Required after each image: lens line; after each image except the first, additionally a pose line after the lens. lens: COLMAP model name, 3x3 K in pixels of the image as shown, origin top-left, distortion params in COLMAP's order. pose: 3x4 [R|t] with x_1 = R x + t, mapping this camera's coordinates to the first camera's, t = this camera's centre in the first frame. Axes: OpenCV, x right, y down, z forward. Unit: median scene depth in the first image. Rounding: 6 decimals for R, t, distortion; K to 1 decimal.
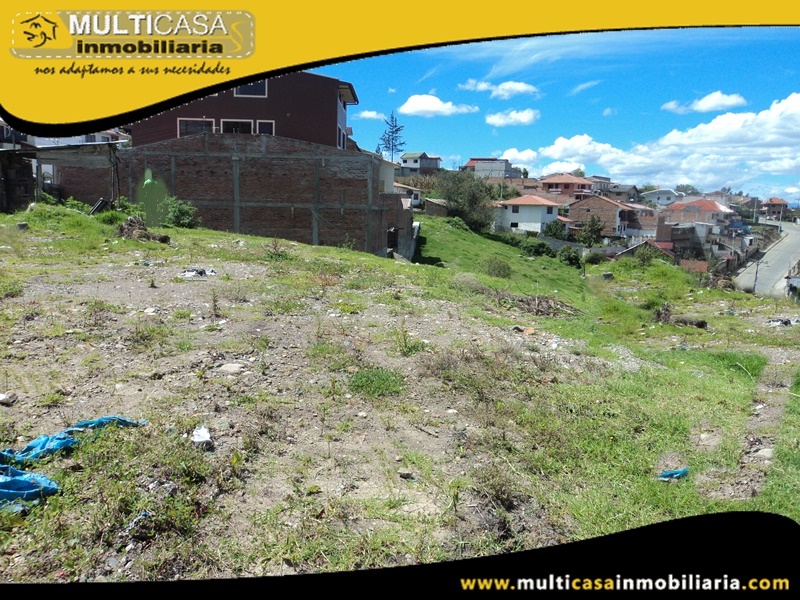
lens RADIAL K [[662.3, 0, 398.3], [0, 662.3, 297.0], [0, 0, 1]] dist [-0.021048, 0.015406]
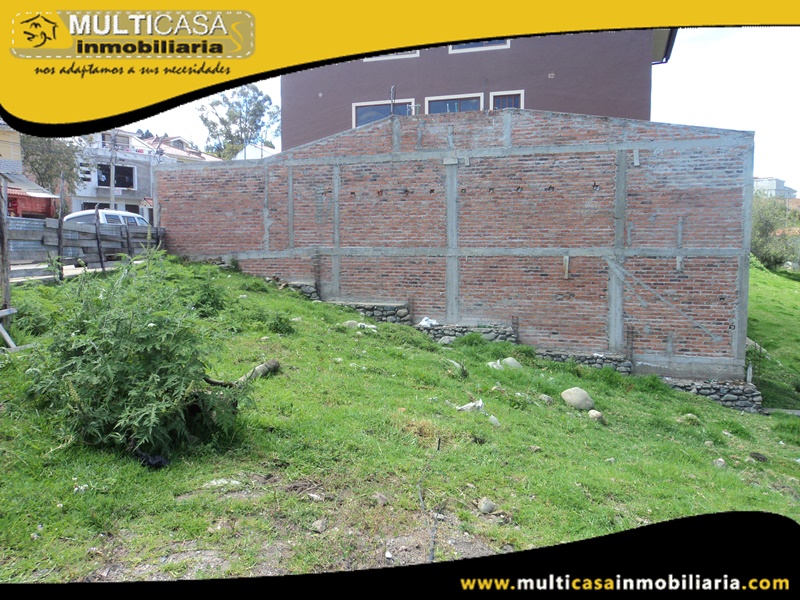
lens RADIAL K [[662.3, 0, 400.1], [0, 662.3, 301.1], [0, 0, 1]] dist [-0.021048, 0.015406]
pose [[0.949393, -0.002499, -0.314081, -0.124077], [-0.011556, 0.999013, -0.042878, -0.081158], [0.313878, 0.044337, 0.948428, 0.512405]]
